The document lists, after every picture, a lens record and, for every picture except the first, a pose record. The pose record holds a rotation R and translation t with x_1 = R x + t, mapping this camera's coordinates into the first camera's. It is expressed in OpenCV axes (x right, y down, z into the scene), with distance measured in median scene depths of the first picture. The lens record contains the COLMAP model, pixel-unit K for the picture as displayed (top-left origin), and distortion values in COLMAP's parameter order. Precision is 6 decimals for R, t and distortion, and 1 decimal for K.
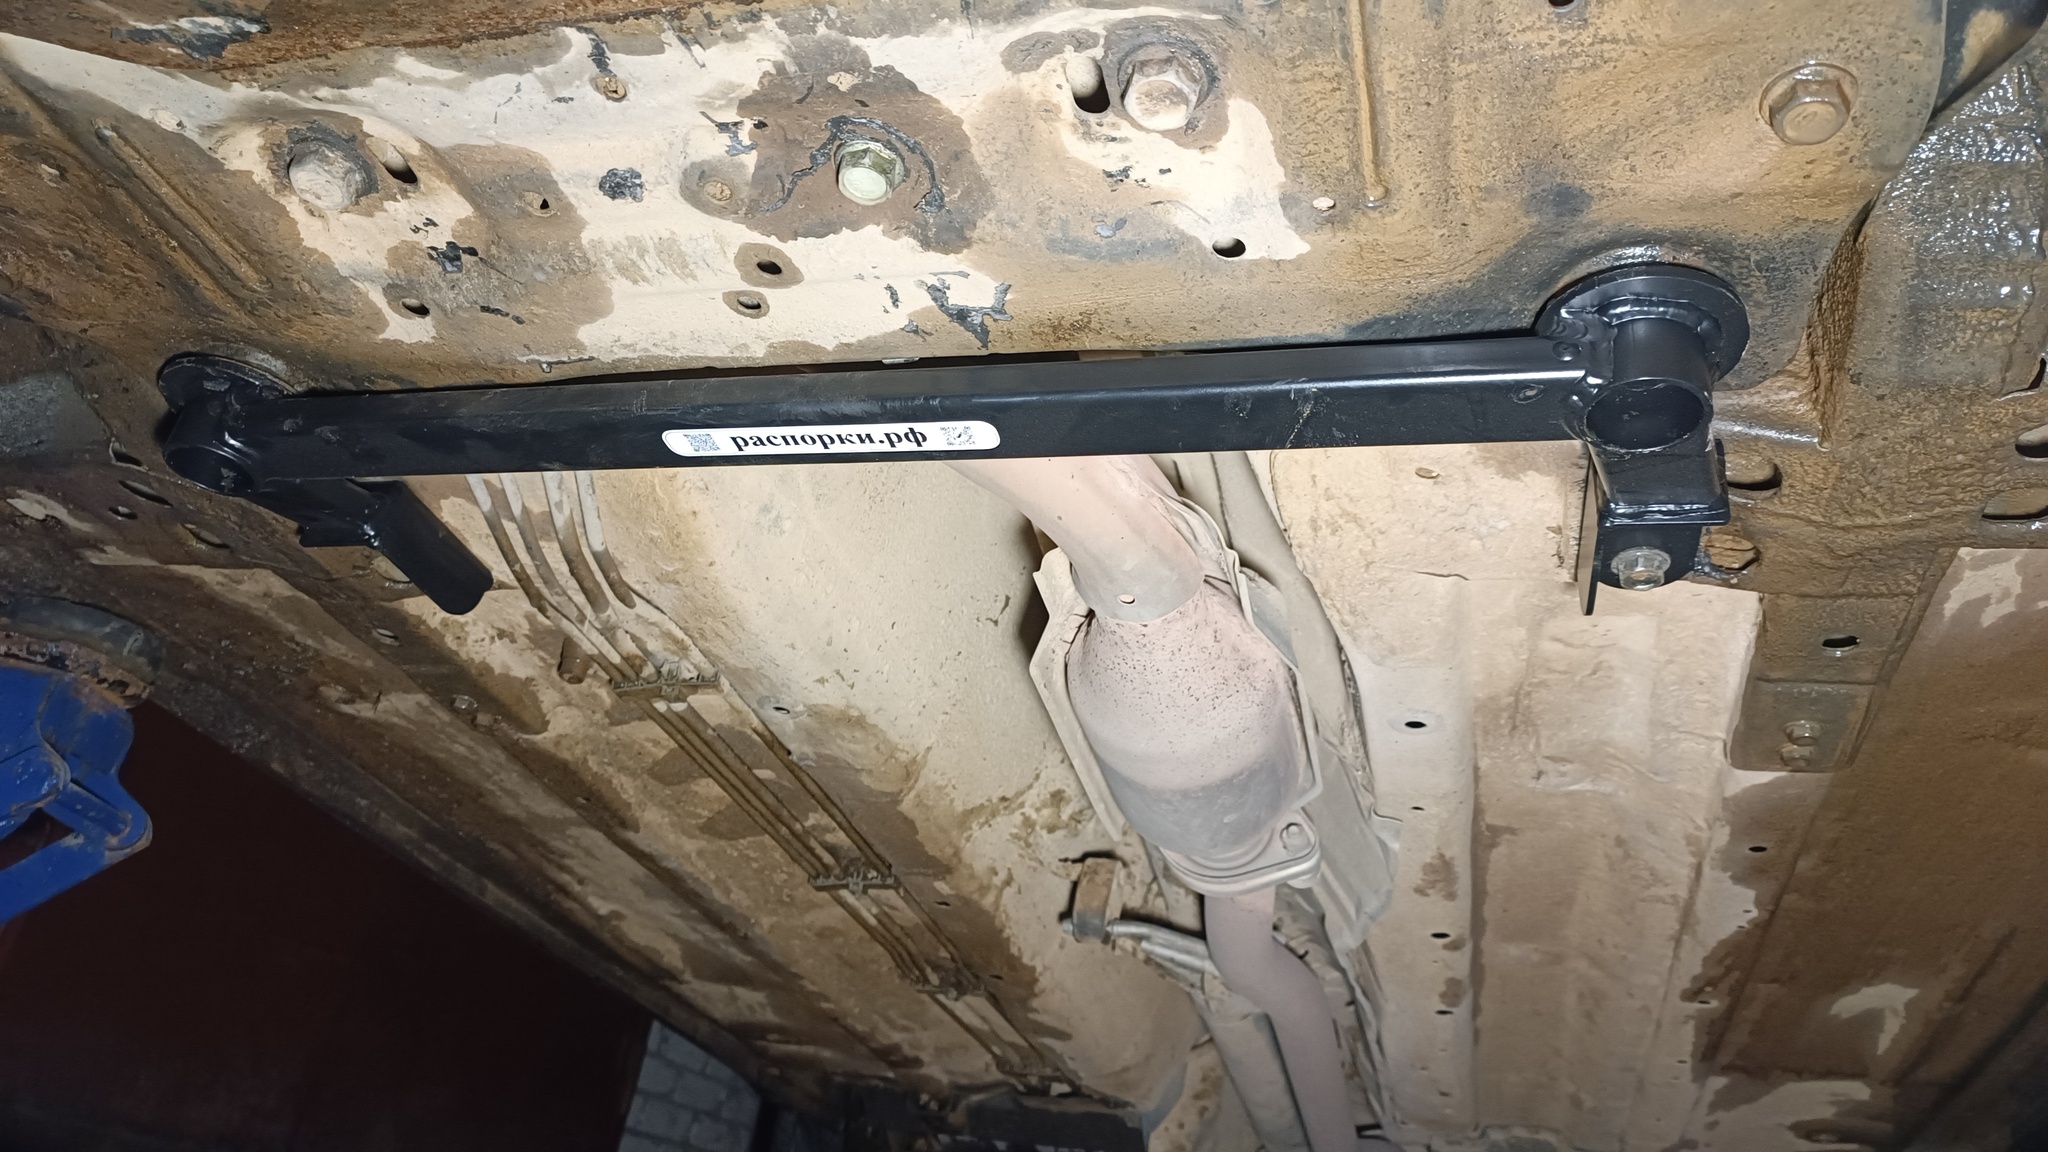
lens RADIAL K [[1513.2, 0, 1024.0], [0, 1513.2, 576.0], [0, 0, 1]] dist [0.009748, 0.007744]
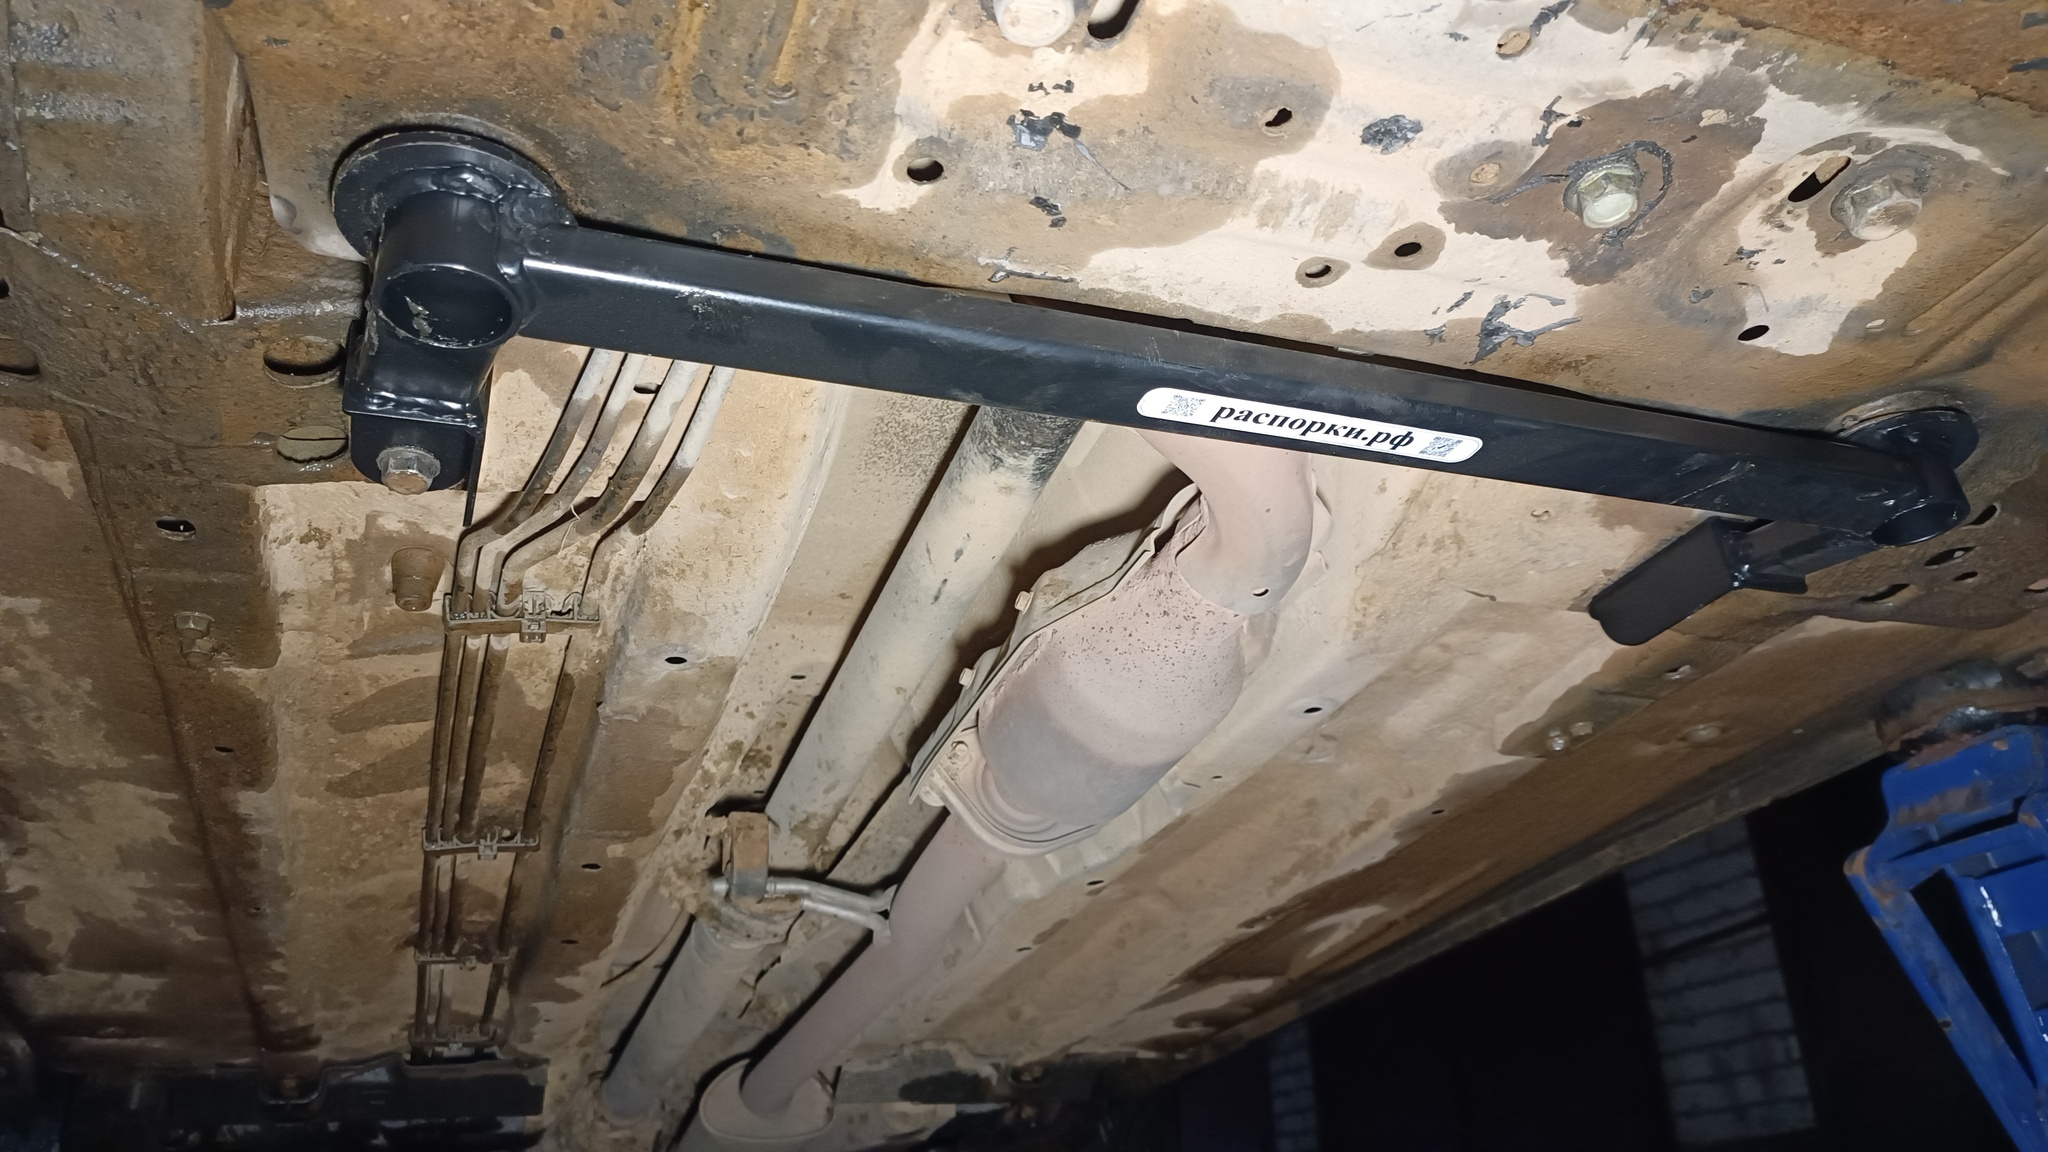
lens RADIAL K [[1523.7, 0, 1027.6], [0, 1523.7, 608.2], [0, 0, 1]] dist [-0.009055, 0.041131]
pose [[0.789088, 0.068928, 0.610400, -0.632547], [-0.119546, 0.991917, 0.042531, 0.001367], [-0.602535, -0.106531, 0.790950, 0.266549]]
